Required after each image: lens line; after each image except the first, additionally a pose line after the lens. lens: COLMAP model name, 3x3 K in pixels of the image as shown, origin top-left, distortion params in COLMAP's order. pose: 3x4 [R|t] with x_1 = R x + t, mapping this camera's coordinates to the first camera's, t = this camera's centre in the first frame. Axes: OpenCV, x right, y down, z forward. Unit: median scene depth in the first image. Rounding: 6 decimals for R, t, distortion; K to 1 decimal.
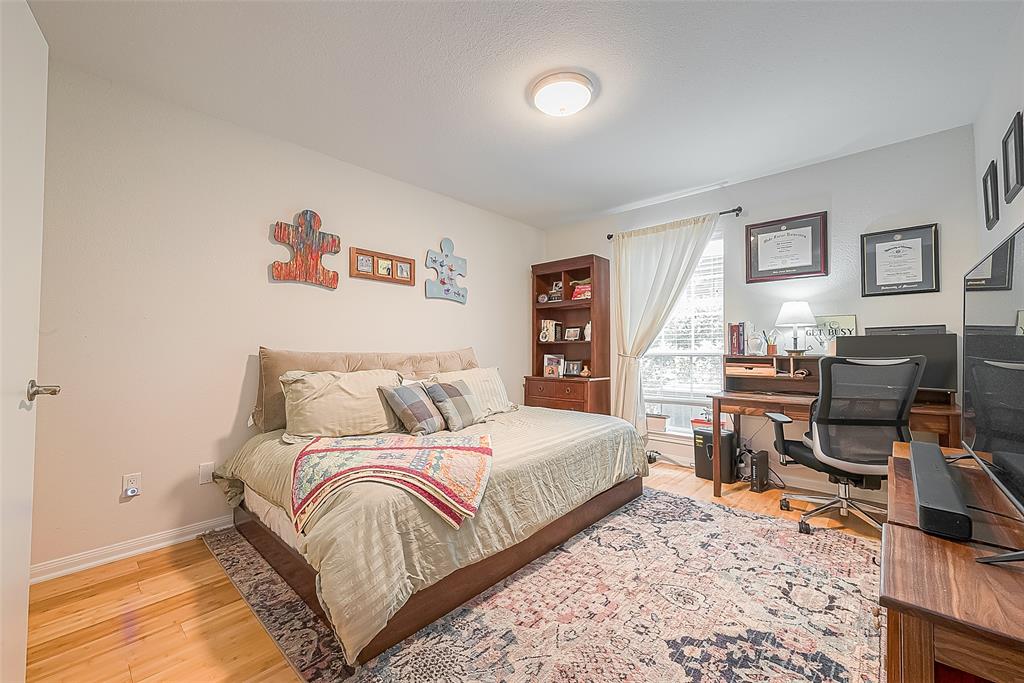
lens RADIAL K [[407.9, 0, 510.3], [0, 407.9, 339.7], [0, 0, 1]] dist [0.004370, 0.001109]
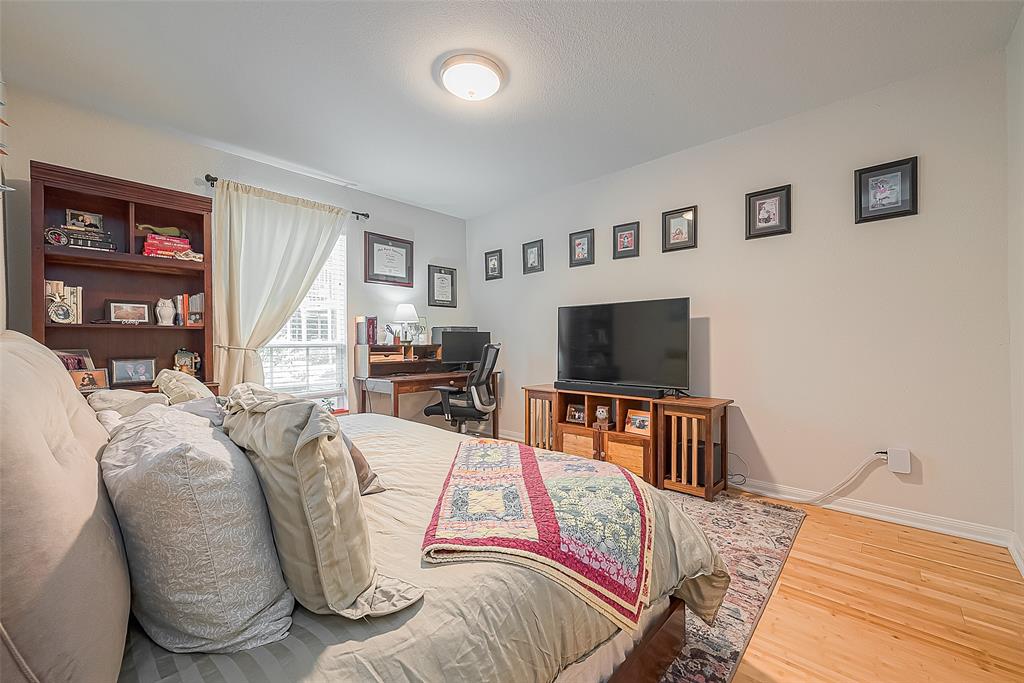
lens RADIAL K [[407.9, 0, 510.3], [0, 407.9, 342.9], [0, 0, 1]] dist [0.004370, 0.001109]
pose [[0.007166, -0.002508, 0.999971, -0.564105], [-0.022586, 0.999741, 0.002669, 0.019630], [-0.999719, -0.022604, 0.007108, 0.588071]]
